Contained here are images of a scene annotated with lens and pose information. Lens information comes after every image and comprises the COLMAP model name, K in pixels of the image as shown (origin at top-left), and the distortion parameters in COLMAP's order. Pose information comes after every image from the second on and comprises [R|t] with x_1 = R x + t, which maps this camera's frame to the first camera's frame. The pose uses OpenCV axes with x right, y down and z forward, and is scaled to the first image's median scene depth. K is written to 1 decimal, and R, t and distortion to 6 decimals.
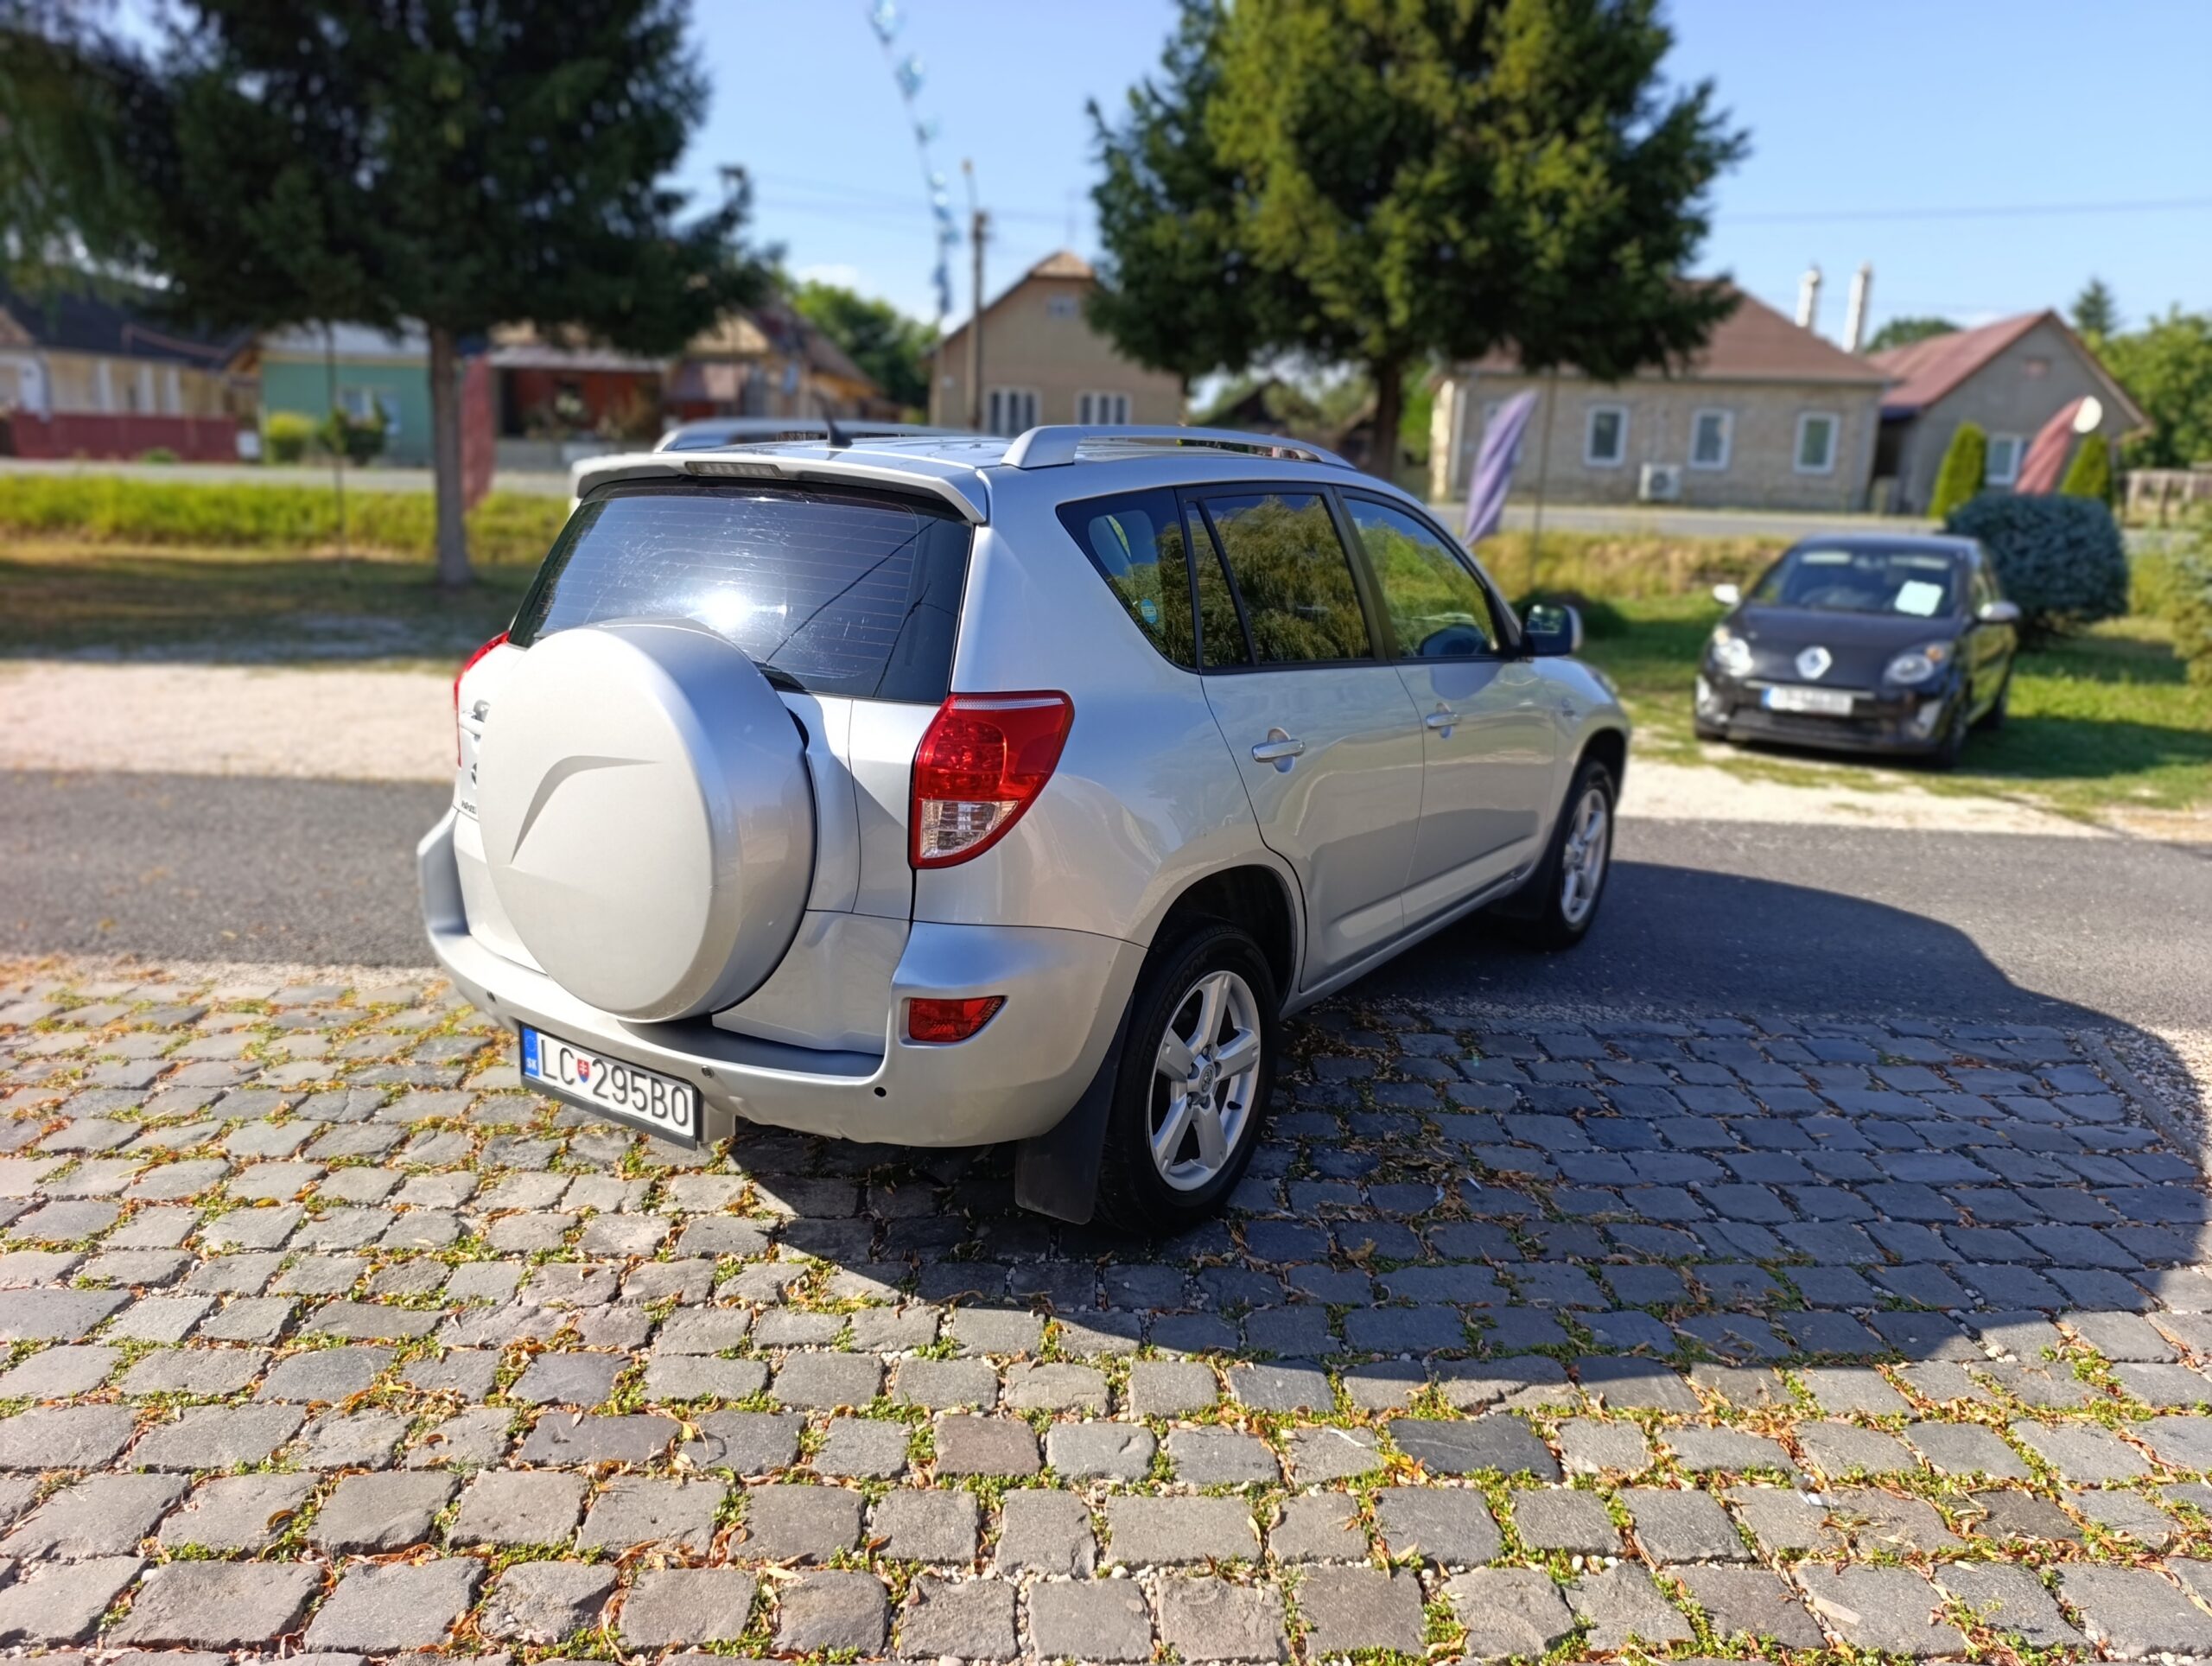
lens RADIAL K [[1431.0, 0, 1098.1], [0, 1431.0, 848.1], [0, 0, 1]] dist [-0.002707, -0.001531]
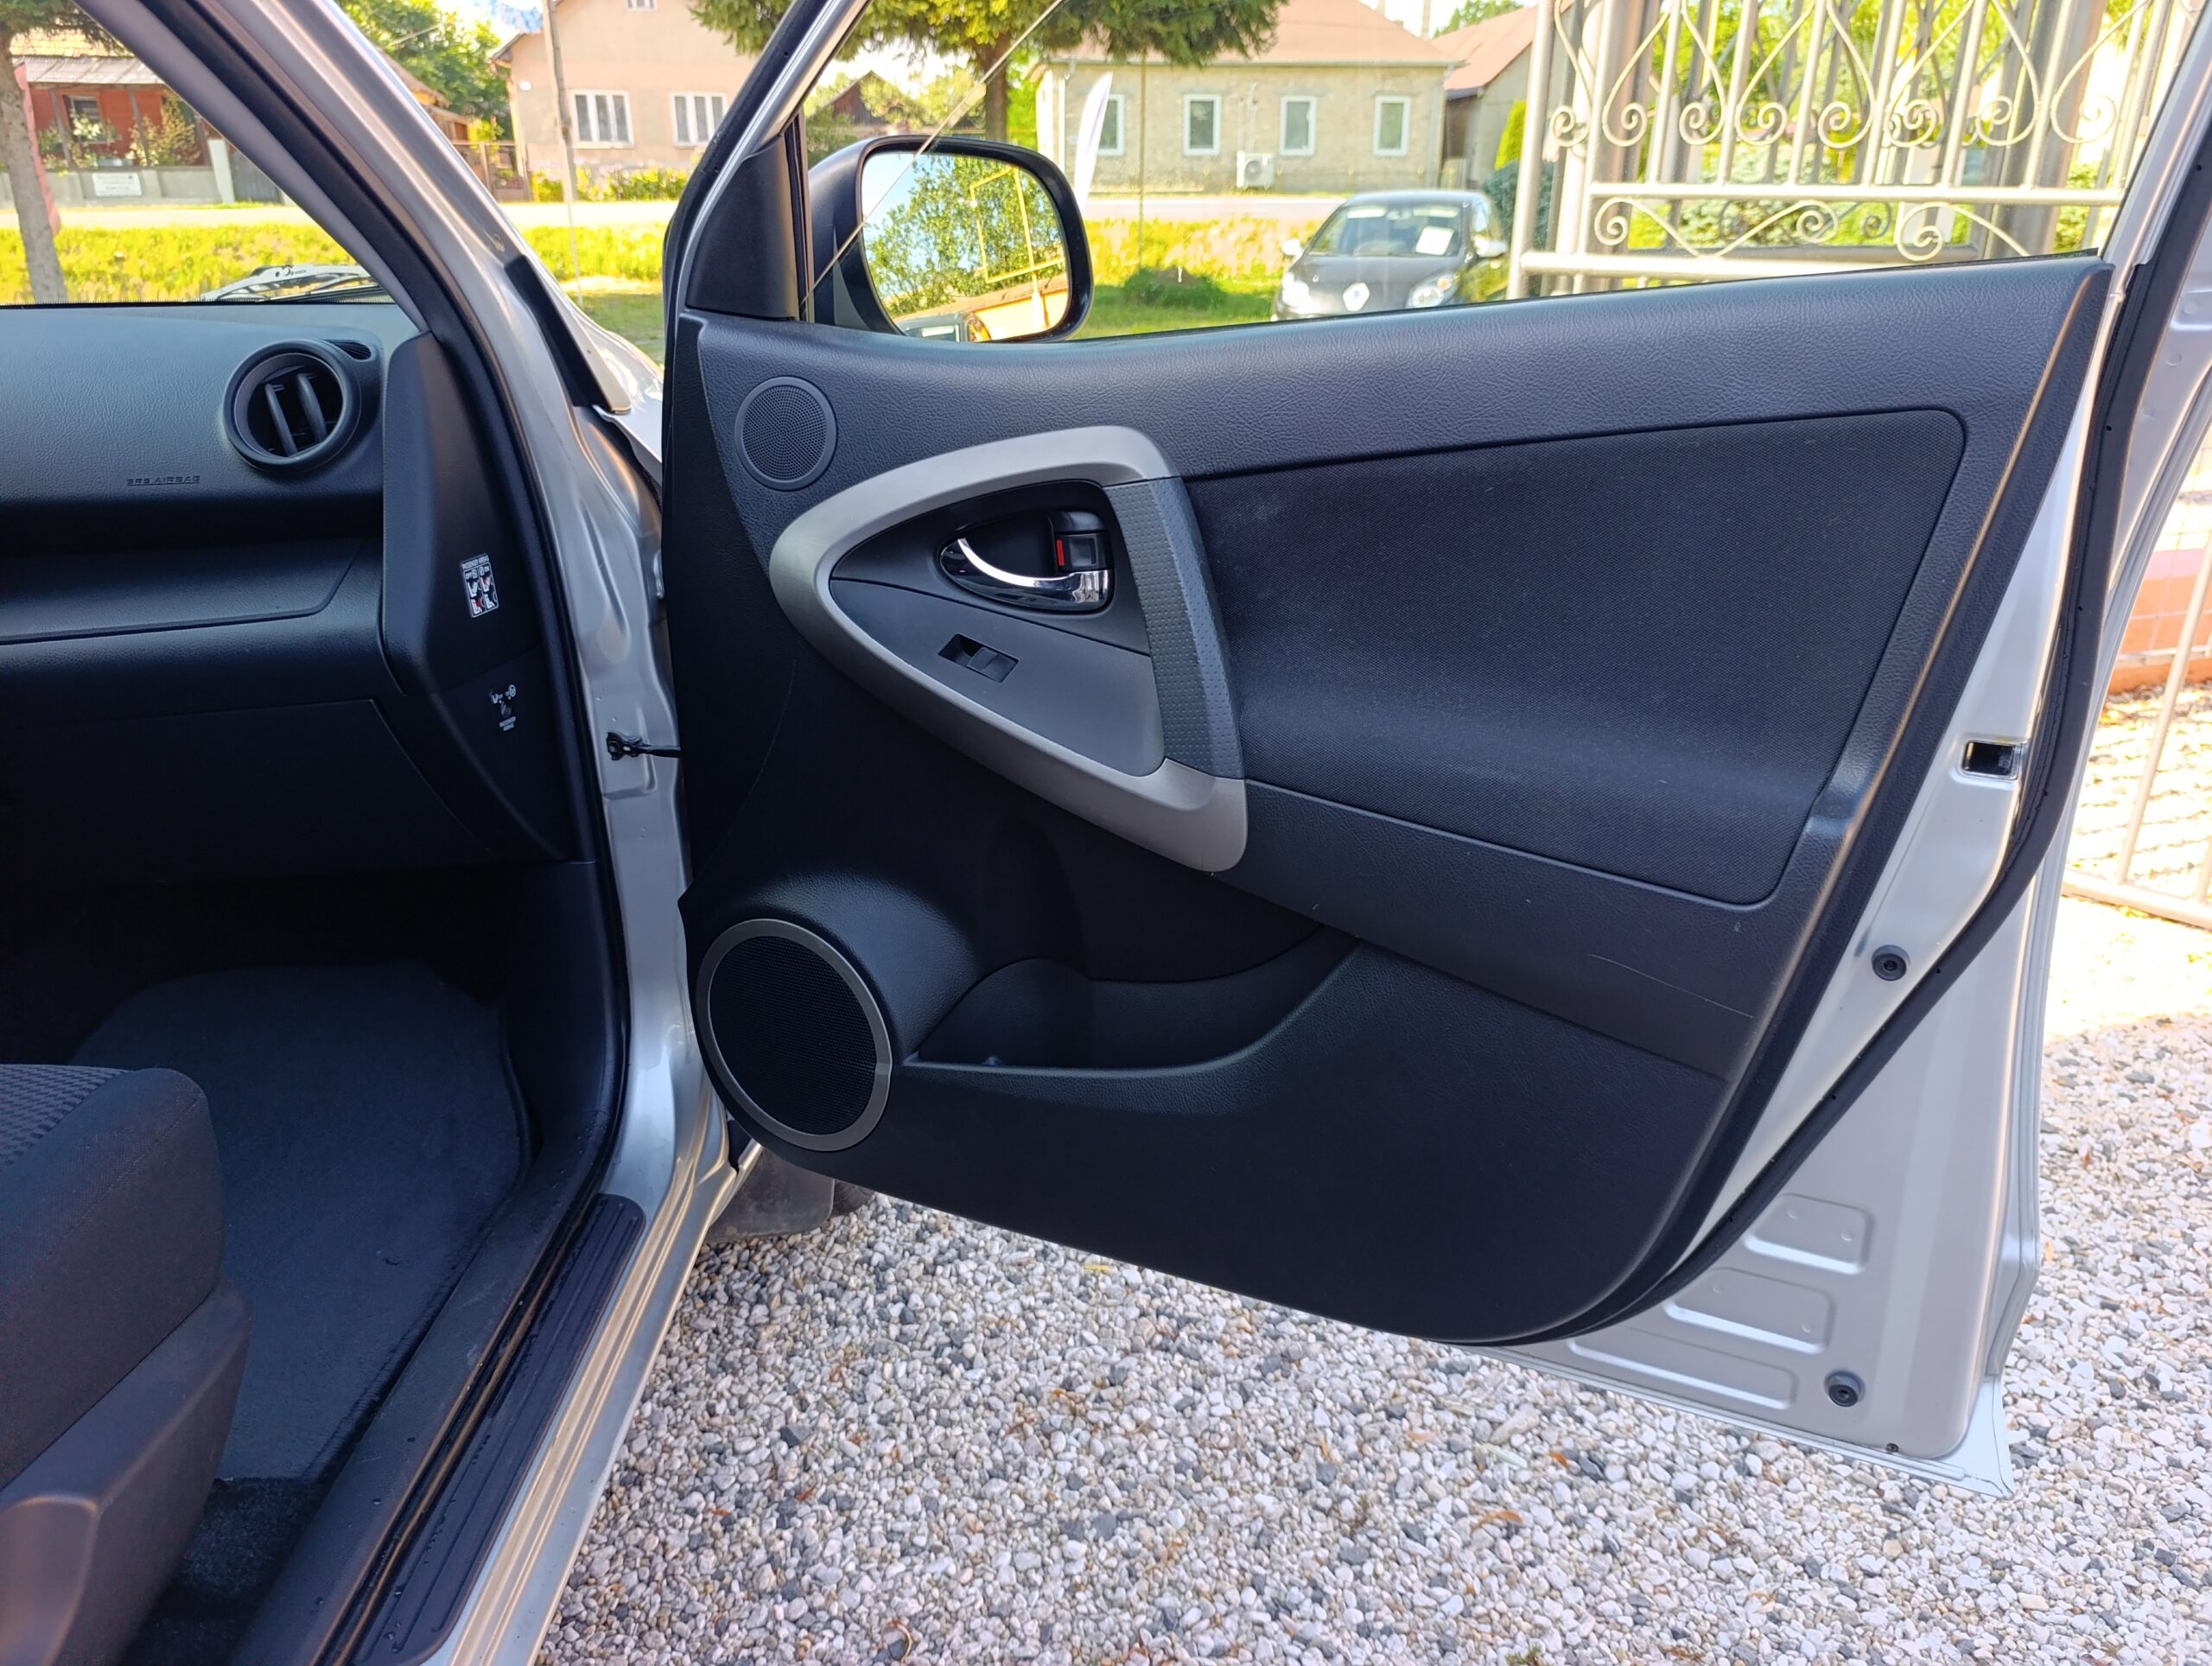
lens RADIAL K [[1525.7, 0, 1111.6], [0, 1525.7, 825.3], [0, 0, 1]] dist [0.046261, -0.081998]
pose [[0.964130, -0.132956, 0.229731, -0.038438], [0.100437, 0.983888, 0.147911, 0.051400], [-0.245695, -0.119532, 0.961949, -0.145062]]
